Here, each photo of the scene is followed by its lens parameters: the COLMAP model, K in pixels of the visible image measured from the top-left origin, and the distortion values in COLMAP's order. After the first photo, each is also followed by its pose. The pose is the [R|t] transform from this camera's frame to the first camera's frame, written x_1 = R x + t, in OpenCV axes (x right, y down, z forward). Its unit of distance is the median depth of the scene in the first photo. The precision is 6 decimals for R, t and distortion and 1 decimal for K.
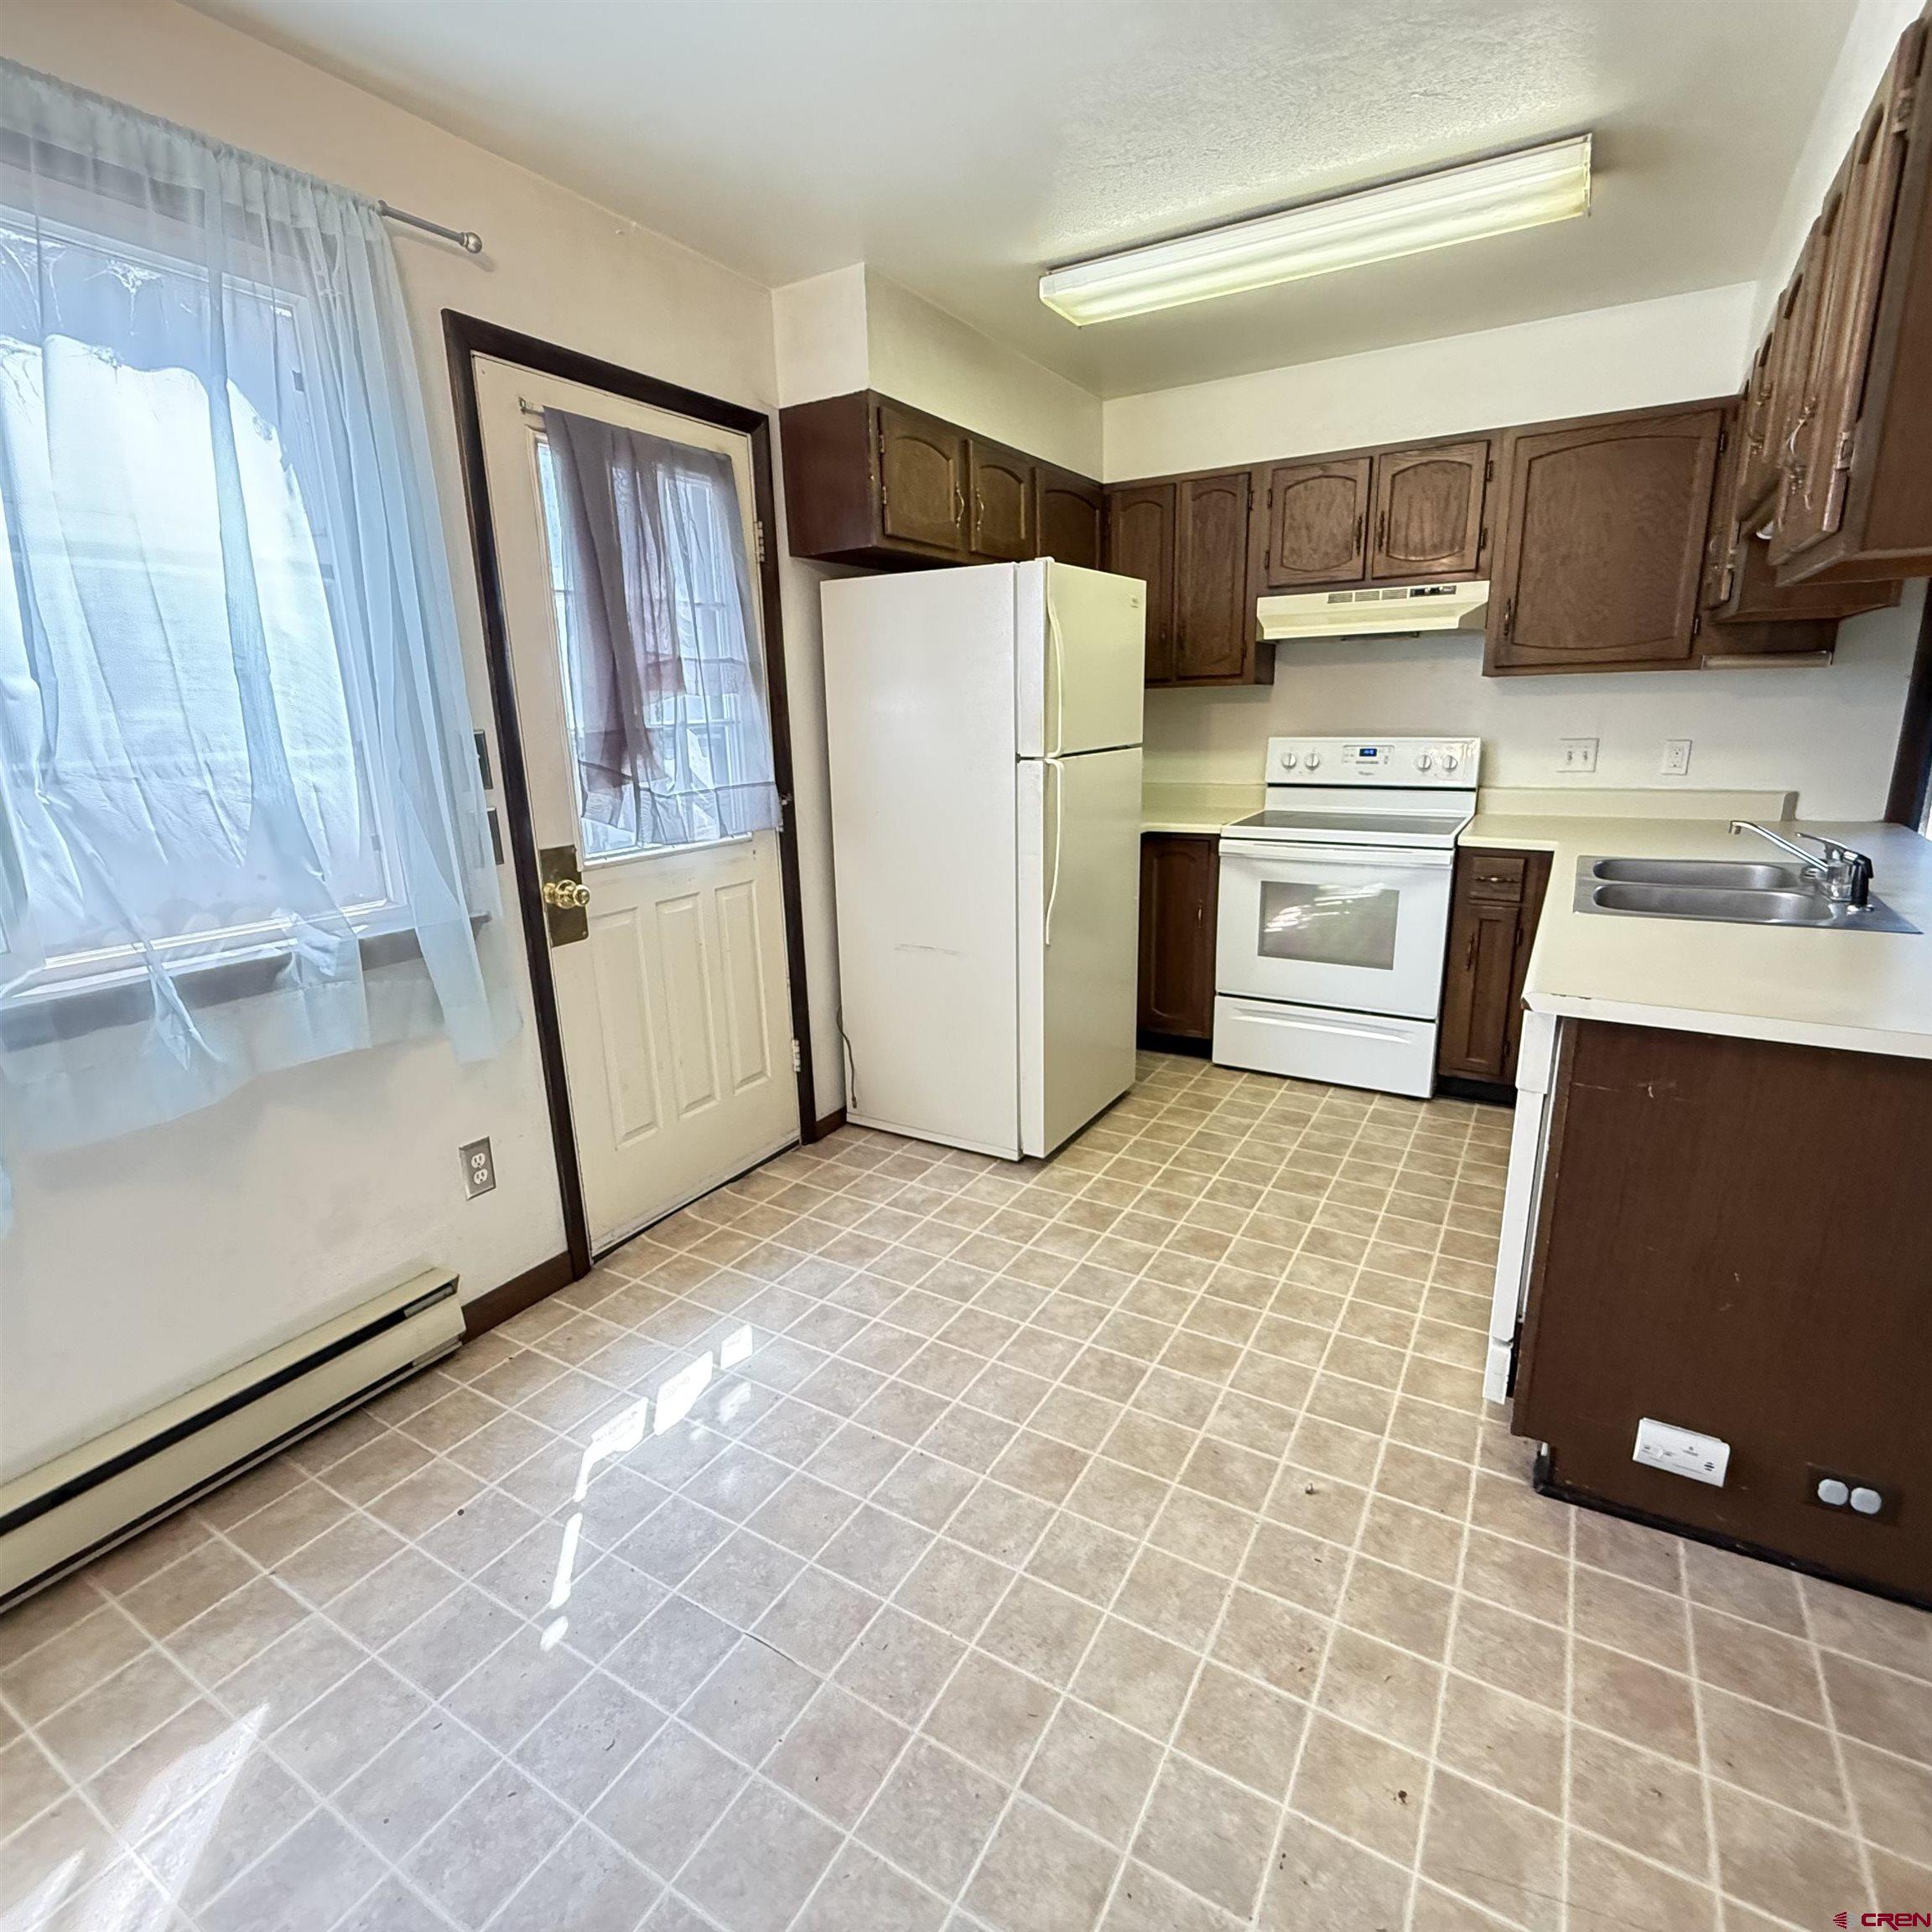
lens RADIAL K [[1013.5, 0, 958.2], [0, 1013.5, 974.8], [0, 0, 1]] dist [-0.009618, 0.000303]
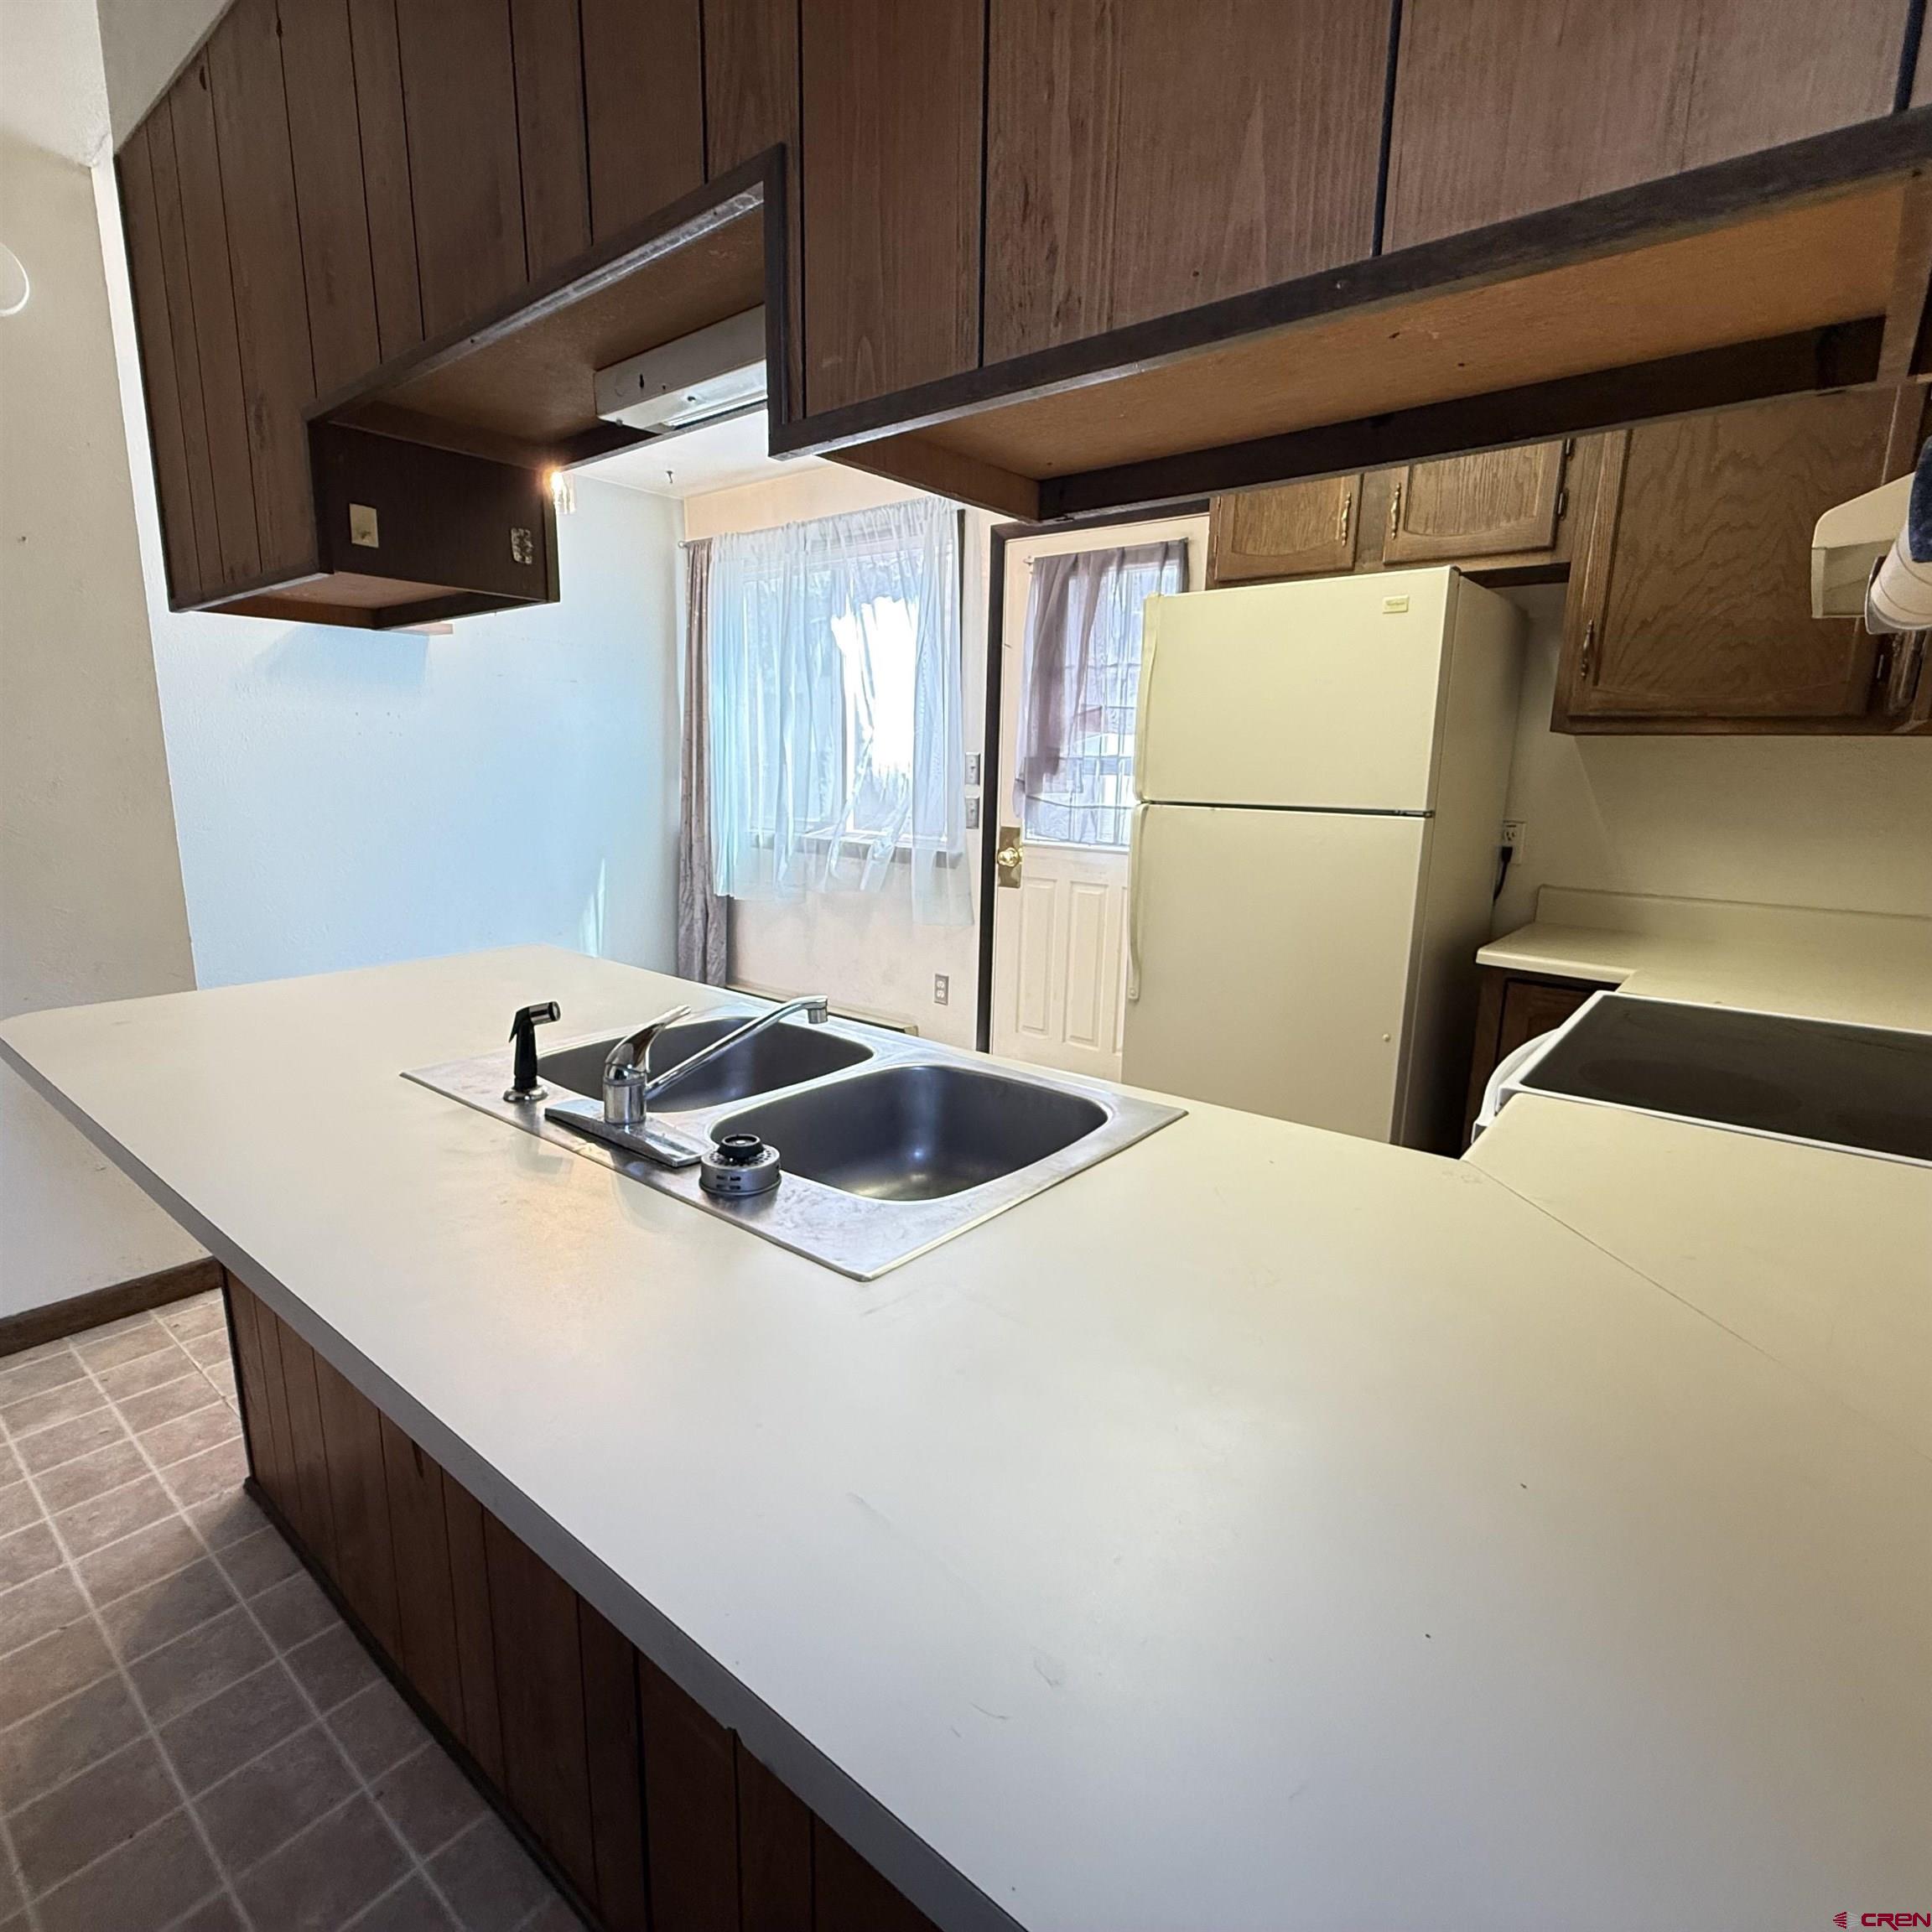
lens RADIAL K [[1013.5, 0, 962.9], [0, 1013.5, 950.2], [0, 0, 1]] dist [-0.009618, 0.000303]
pose [[-0.137325, 0.212991, -0.967356, 1.154874], [-0.261848, 0.934060, 0.242832, -0.298167], [0.955289, 0.286647, -0.072498, 1.041913]]
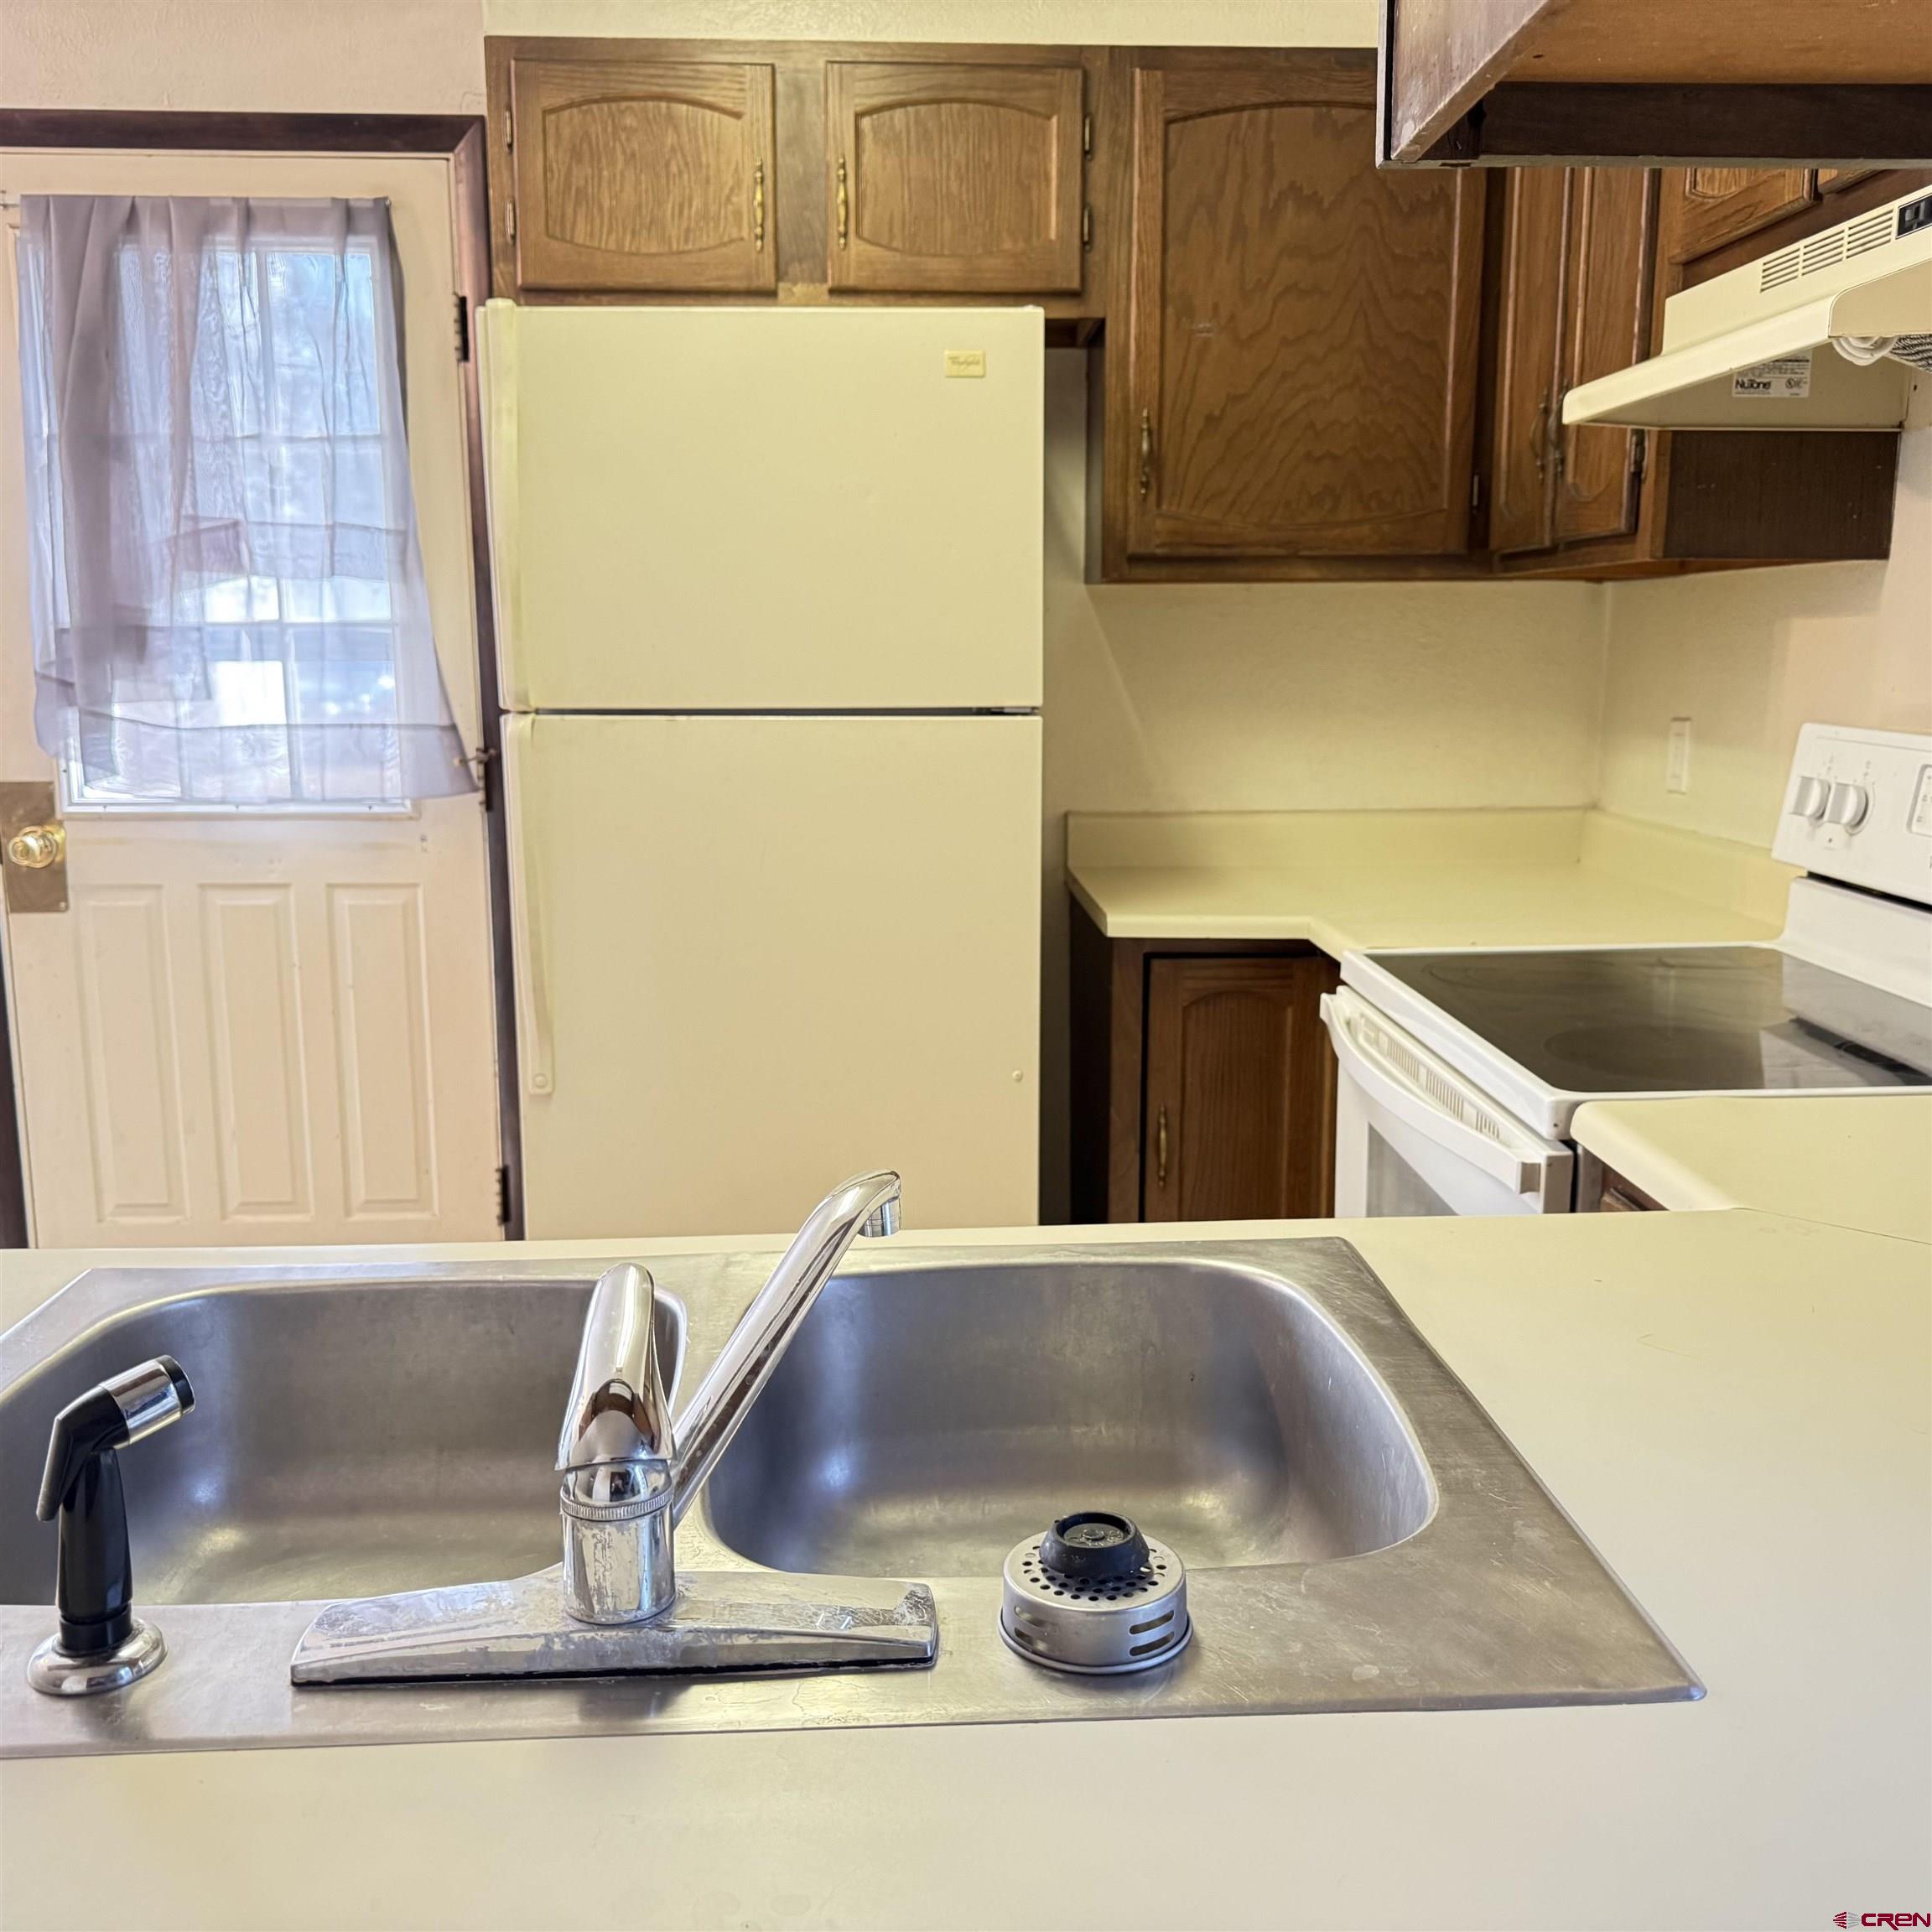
lens RADIAL K [[1820.0, 0, 965.6], [0, 1820.0, 968.0], [0, 0, 1]] dist [0.002161, 0.000000]
pose [[0.549689, 0.180831, -0.815562, 1.026036], [-0.227806, 0.971736, 0.061917, -0.219339], [0.803708, 0.151755, 0.575347, 0.763721]]
